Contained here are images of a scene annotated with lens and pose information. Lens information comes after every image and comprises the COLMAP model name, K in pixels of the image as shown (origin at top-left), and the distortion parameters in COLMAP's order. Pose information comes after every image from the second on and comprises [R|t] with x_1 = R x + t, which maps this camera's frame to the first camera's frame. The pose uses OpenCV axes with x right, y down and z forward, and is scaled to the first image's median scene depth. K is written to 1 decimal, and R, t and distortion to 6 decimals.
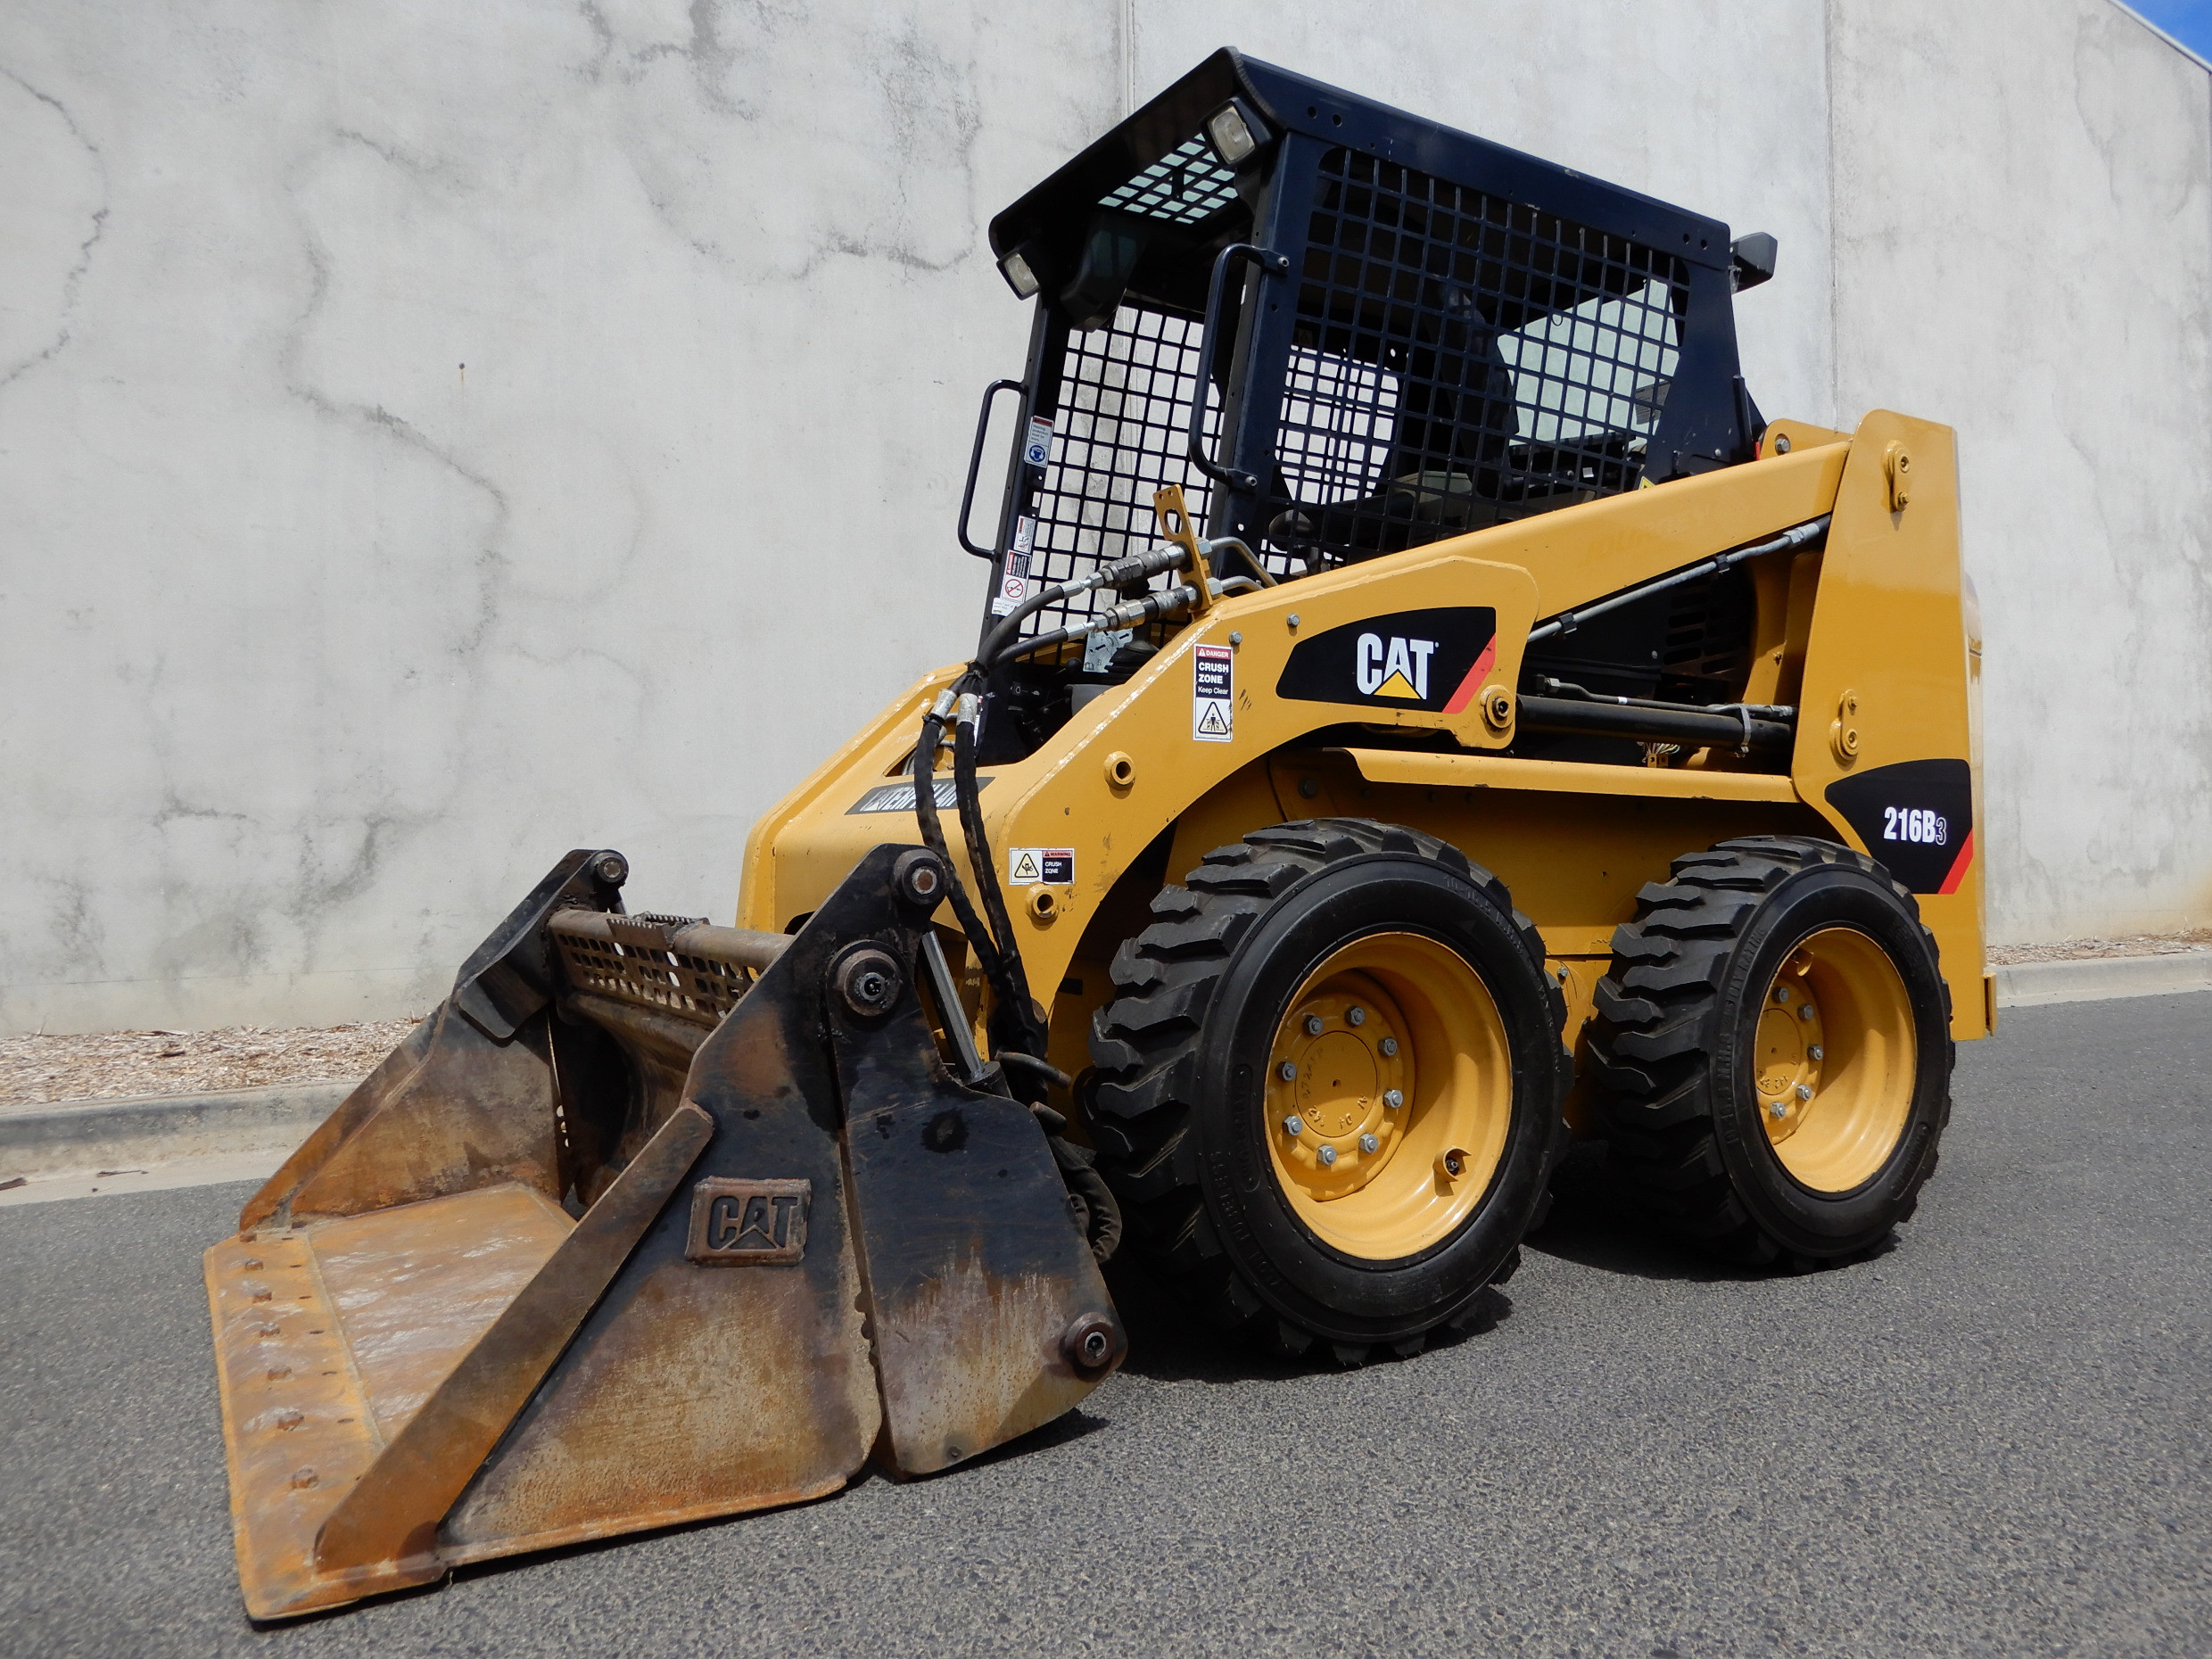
lens RADIAL K [[1620.1, 0, 1104.9], [0, 1620.1, 800.6], [0, 0, 1]] dist [0.005663, -0.009838]
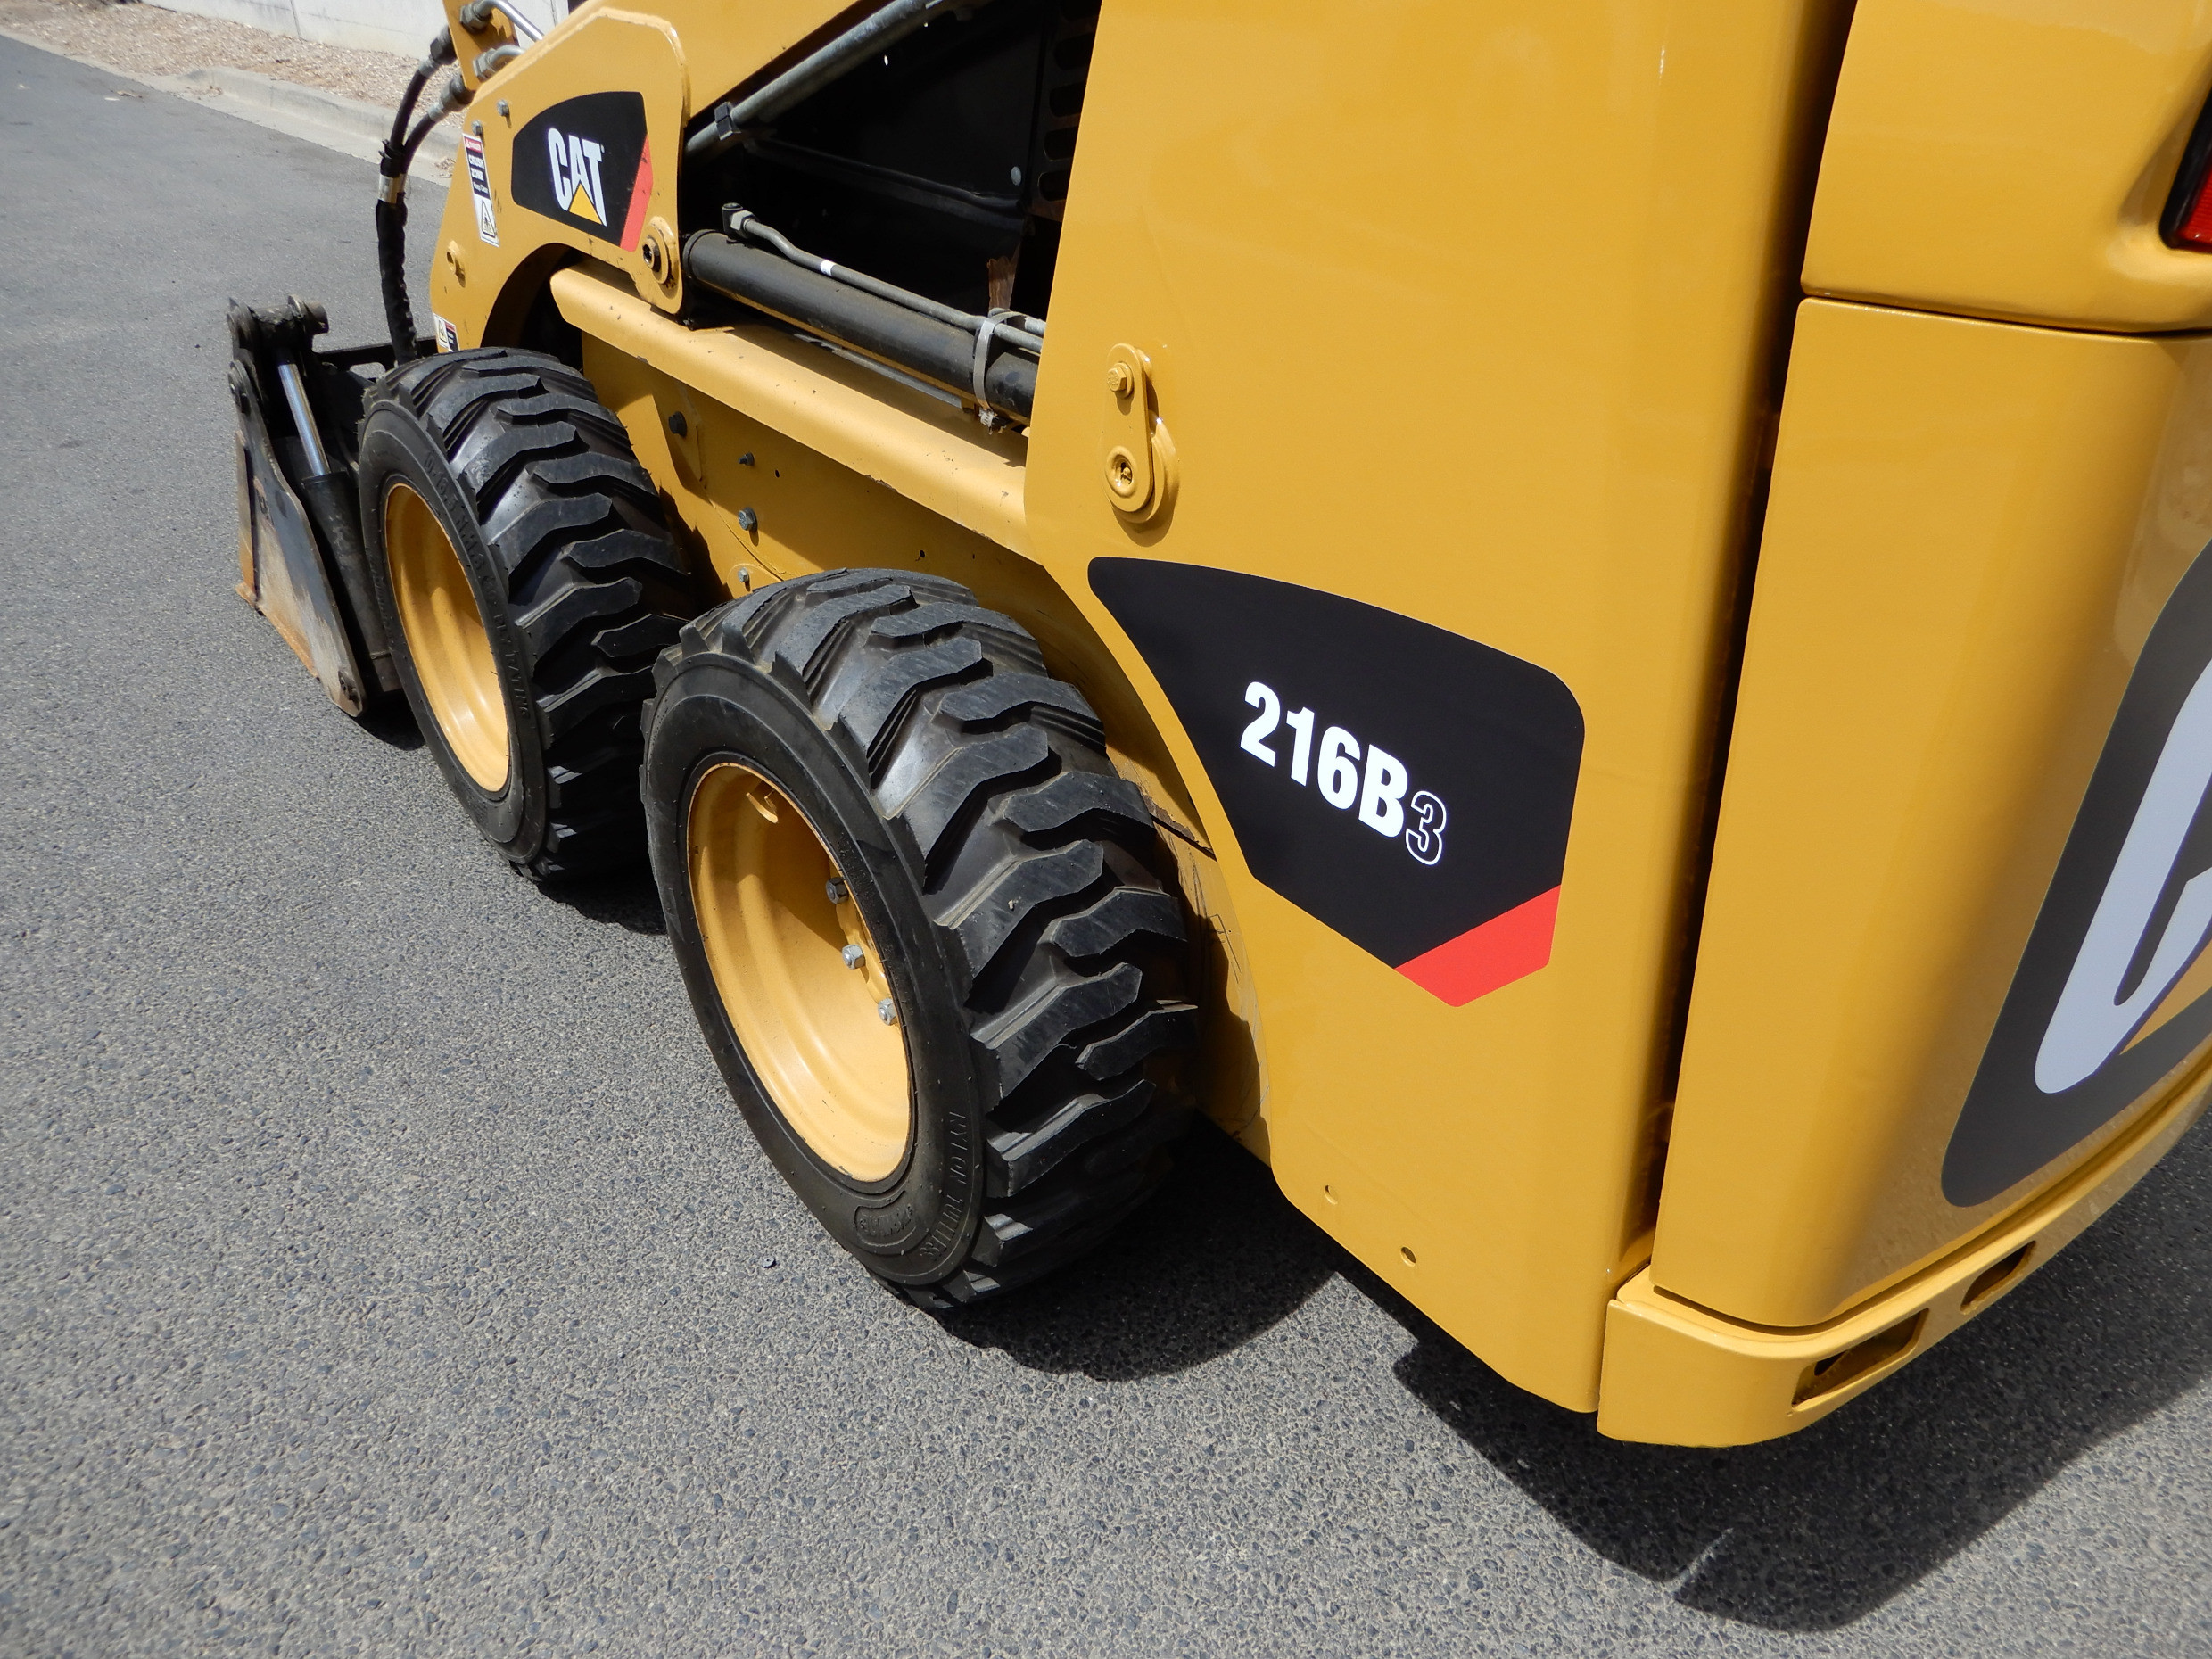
lens RADIAL K [[1596.7, 0, 1102.9], [0, 1596.7, 832.1], [0, 0, 1]] dist [0.001543, 0.001288]
pose [[0.119782, 0.508415, -0.852740, 1.051932], [0.025165, 0.857094, 0.514546, -0.206282], [0.992481, -0.083093, 0.089870, 1.191412]]
